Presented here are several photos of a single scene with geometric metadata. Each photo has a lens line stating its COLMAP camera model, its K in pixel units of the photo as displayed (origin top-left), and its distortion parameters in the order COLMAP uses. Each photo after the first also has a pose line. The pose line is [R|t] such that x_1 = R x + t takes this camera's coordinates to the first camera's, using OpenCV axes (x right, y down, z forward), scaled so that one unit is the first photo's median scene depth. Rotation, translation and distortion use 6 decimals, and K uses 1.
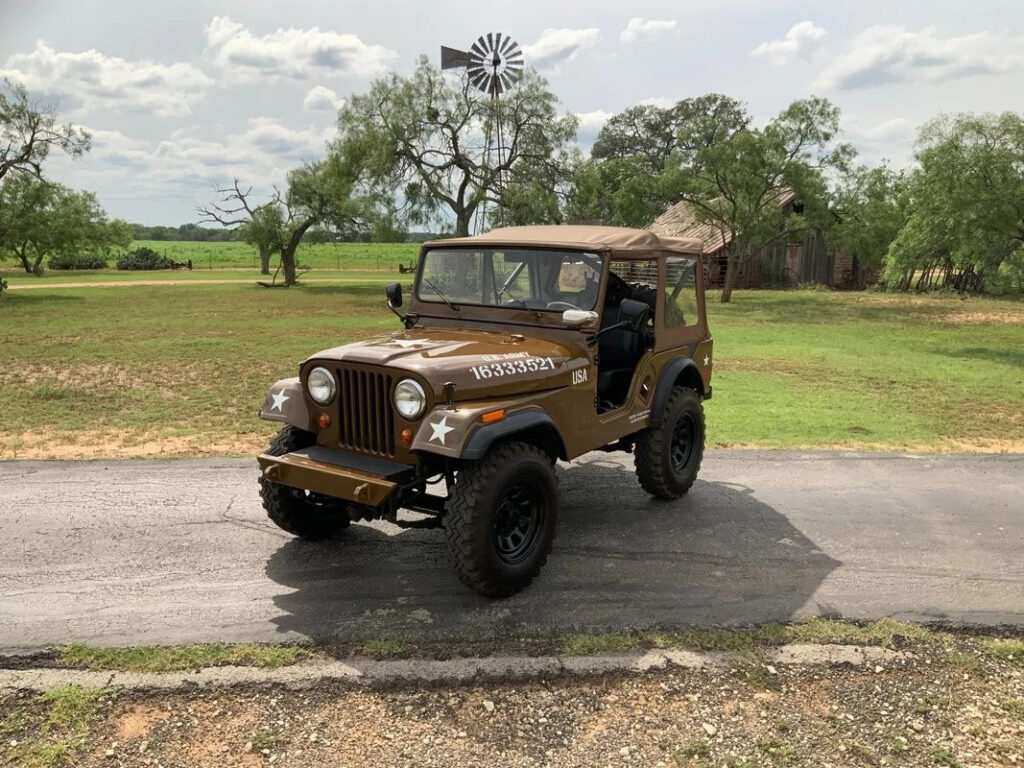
lens RADIAL K [[865.0, 0, 512.0], [0, 865.0, 384.0], [0, 0, 1]] dist [0.105383, -0.187572]
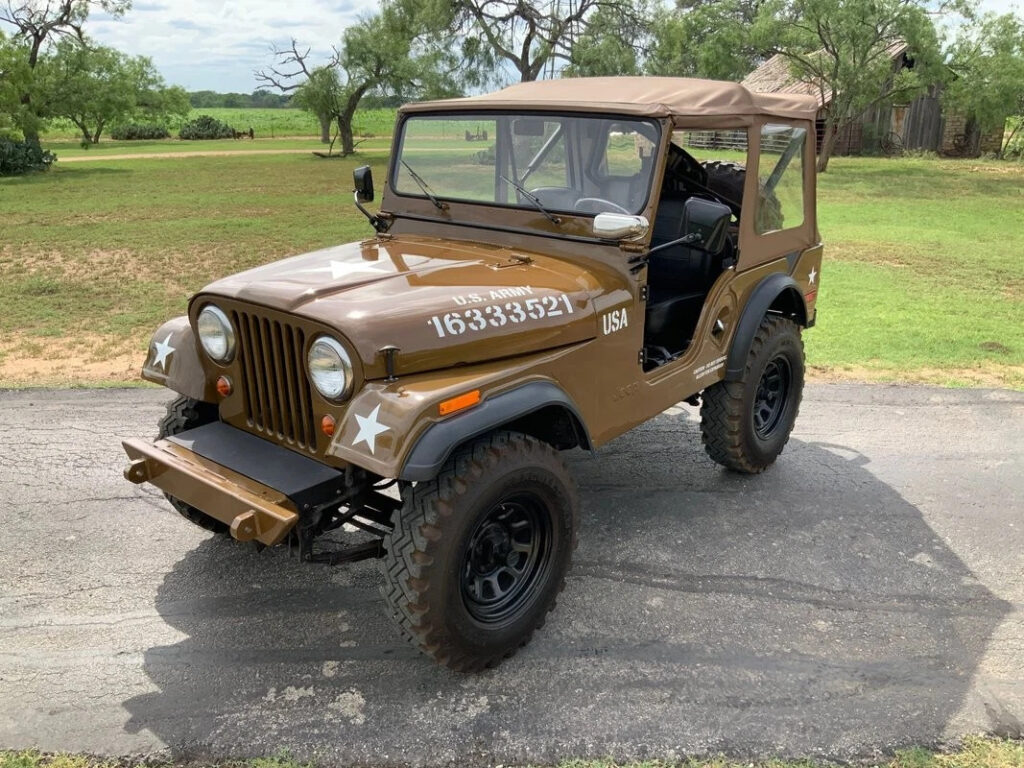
lens RADIAL K [[855.7, 0, 512.0], [0, 855.7, 384.0], [0, 0, 1]] dist [0.075417, -0.147527]
pose [[0.996030, 0.017948, -0.087190, 0.044015], [-0.004675, 0.988658, 0.150110, -0.043582], [0.088895, -0.149106, 0.984817, 0.275784]]
